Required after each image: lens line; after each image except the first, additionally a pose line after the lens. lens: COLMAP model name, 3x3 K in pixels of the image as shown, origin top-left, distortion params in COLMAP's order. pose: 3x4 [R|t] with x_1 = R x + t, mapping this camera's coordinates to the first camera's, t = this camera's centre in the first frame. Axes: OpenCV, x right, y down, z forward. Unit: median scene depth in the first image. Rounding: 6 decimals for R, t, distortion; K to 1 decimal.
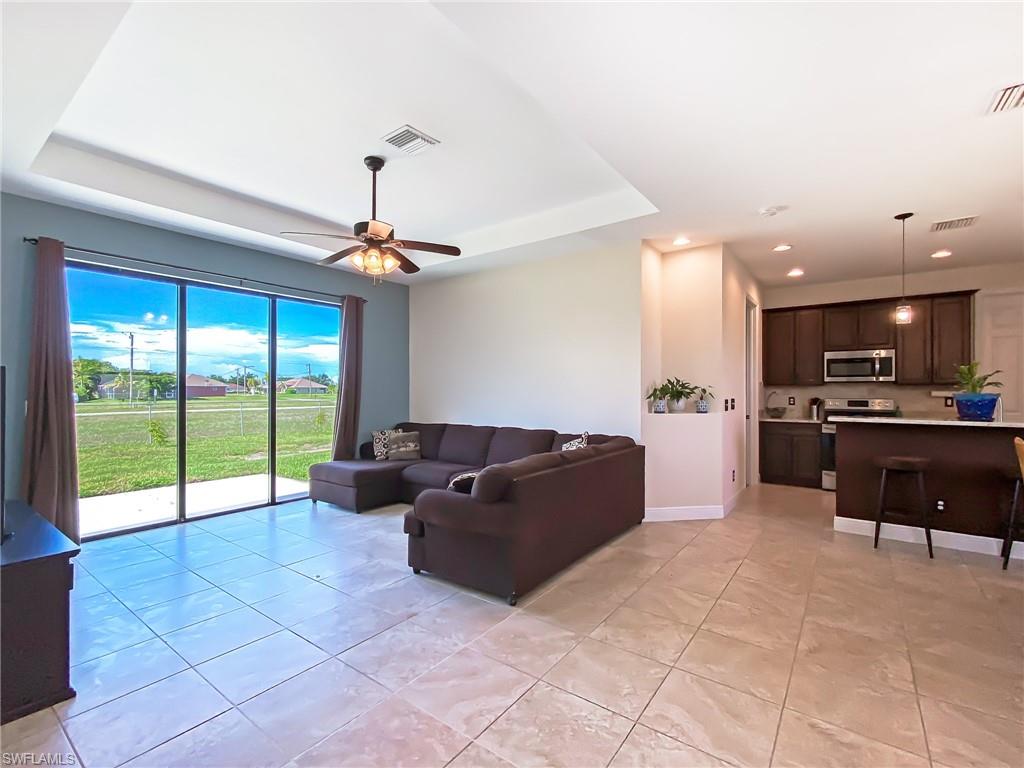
lens RADIAL K [[466.3, 0, 513.5], [0, 466.3, 387.3], [0, 0, 1]] dist [0.001241, 0.000106]
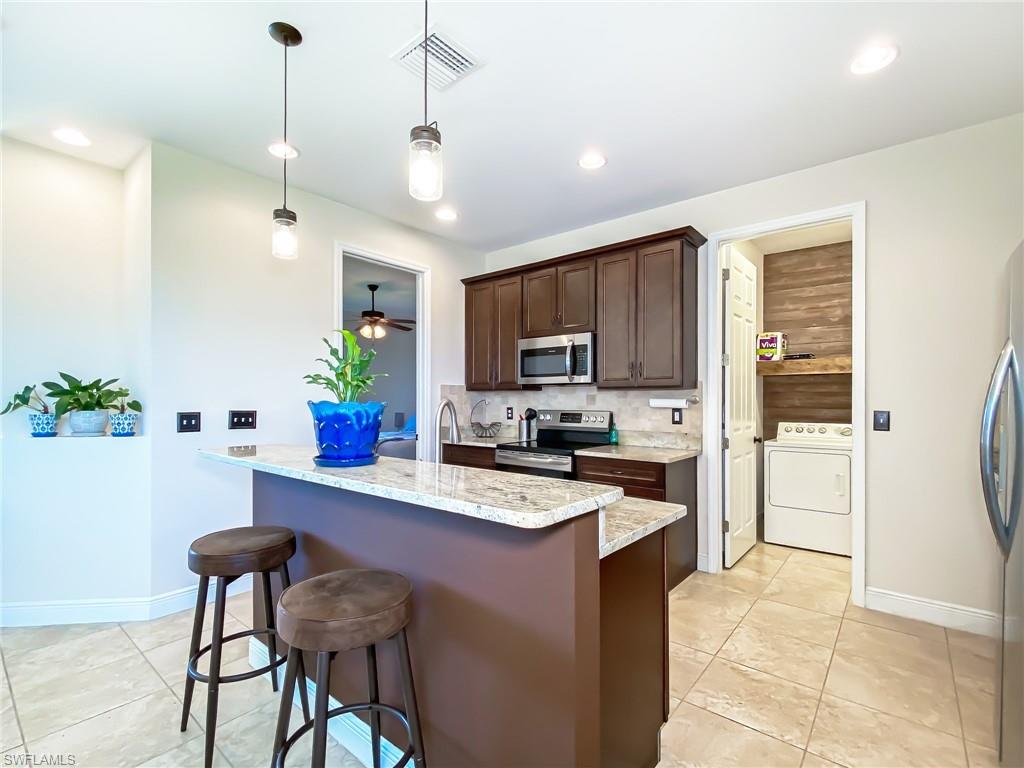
lens RADIAL K [[475.6, 0, 512.3], [0, 475.6, 394.5], [0, 0, 1]] dist [0.000479, -0.001444]
pose [[0.998488, 0.000246, -0.054979, 0.957706], [-0.000279, 1.000000, -0.000580, 0.003679], [0.054978, 0.000594, 0.998487, 0.456860]]
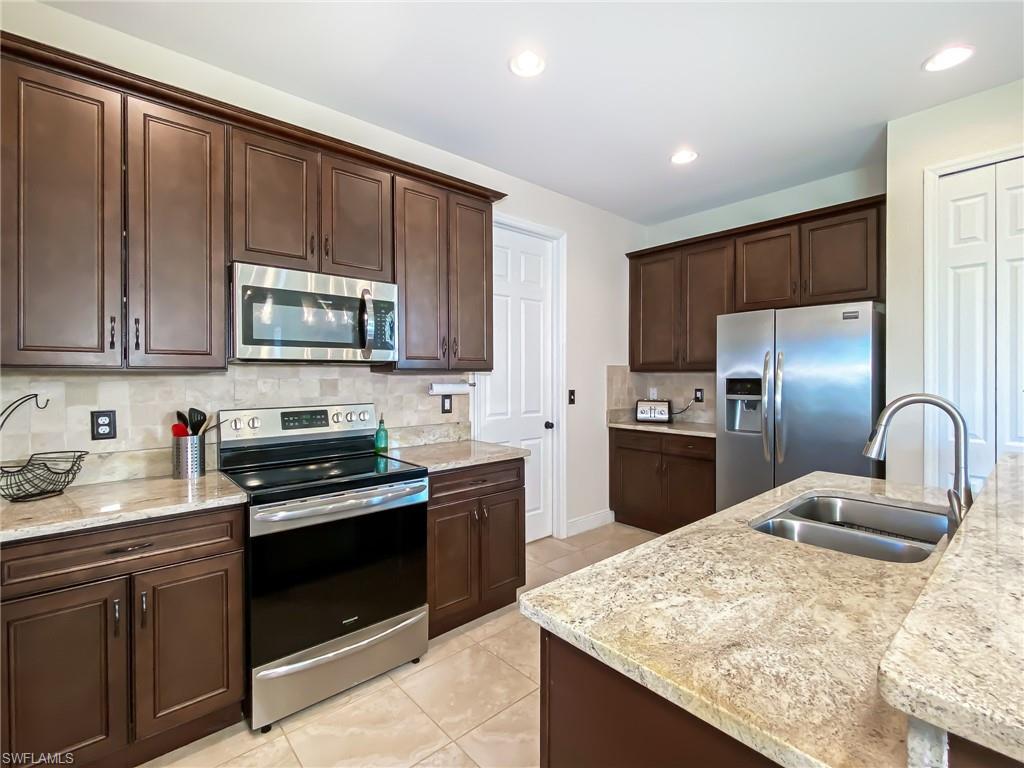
lens RADIAL K [[468.3, 0, 512.5], [0, 468.3, 379.0], [0, 0, 1]] dist [0.002019, -0.000210]
pose [[0.215355, -0.009858, 0.976486, 0.556359], [-0.001191, 0.999946, 0.010357, -0.002772], [-0.976535, -0.003394, 0.215332, 1.041448]]
